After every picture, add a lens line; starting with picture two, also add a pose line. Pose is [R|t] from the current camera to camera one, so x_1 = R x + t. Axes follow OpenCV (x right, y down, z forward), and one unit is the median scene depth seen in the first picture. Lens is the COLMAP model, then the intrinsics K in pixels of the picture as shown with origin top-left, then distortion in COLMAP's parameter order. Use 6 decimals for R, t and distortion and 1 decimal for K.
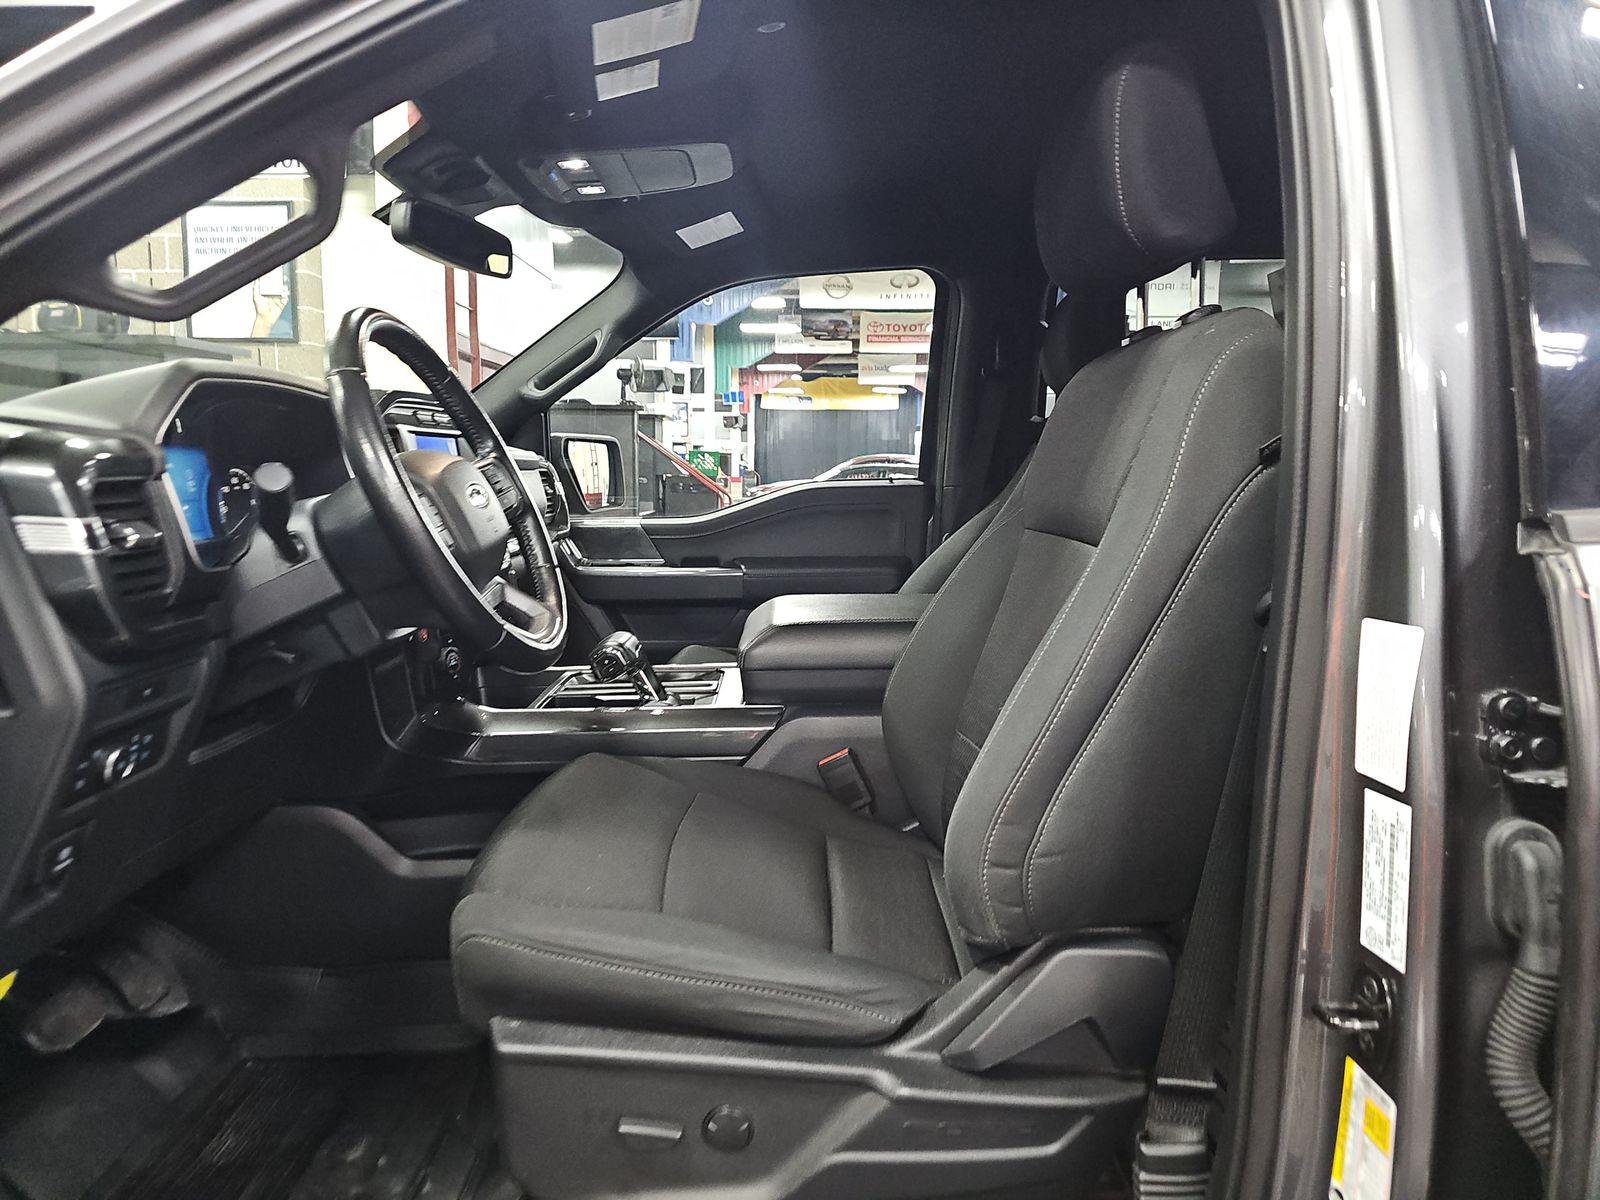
lens RADIAL K [[1055.0, 0, 738.1], [0, 1055.0, 598.9], [0, 0, 1]] dist [0.004805, 0.000701]
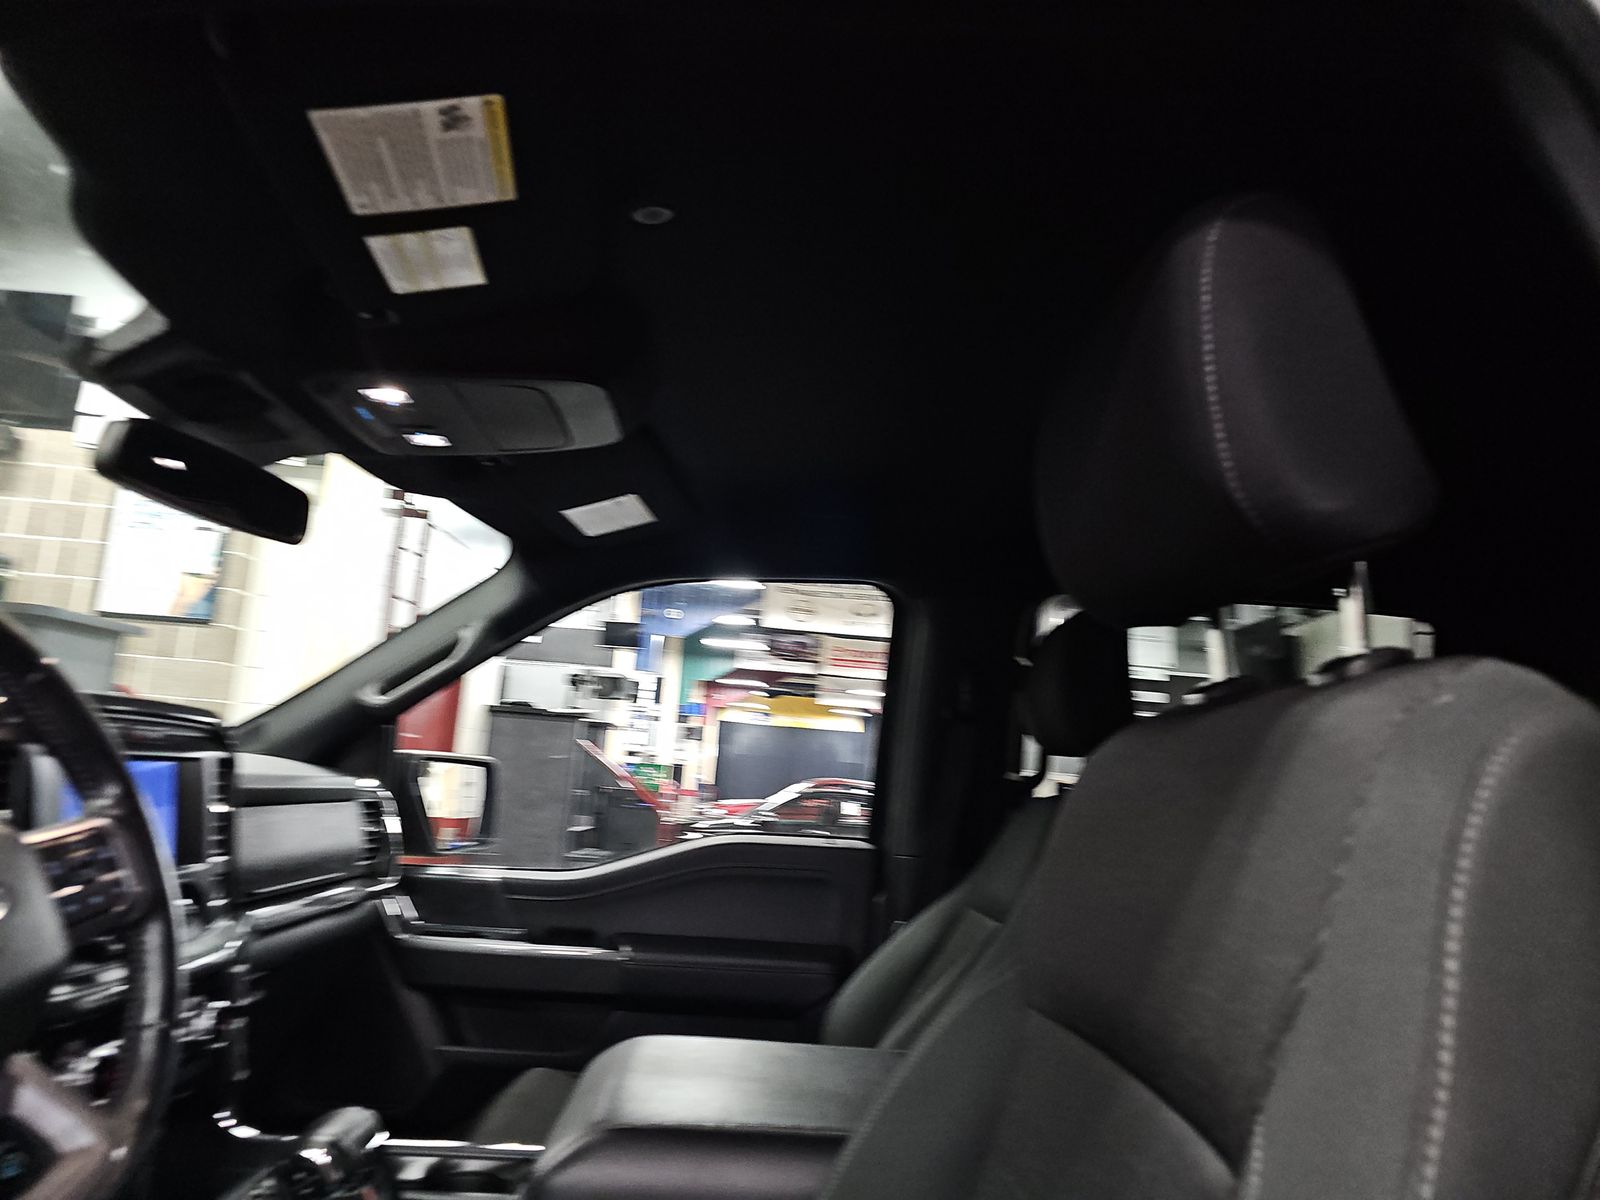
lens RADIAL K [[1055.0, 0, 738.1], [0, 1055.0, 598.9], [0, 0, 1]] dist [0.004805, 0.000701]
pose [[0.997127, 0.070835, 0.026848, 0.046080], [-0.060033, 0.955075, -0.290222, -0.054523], [-0.046200, 0.287776, 0.956583, 0.217260]]
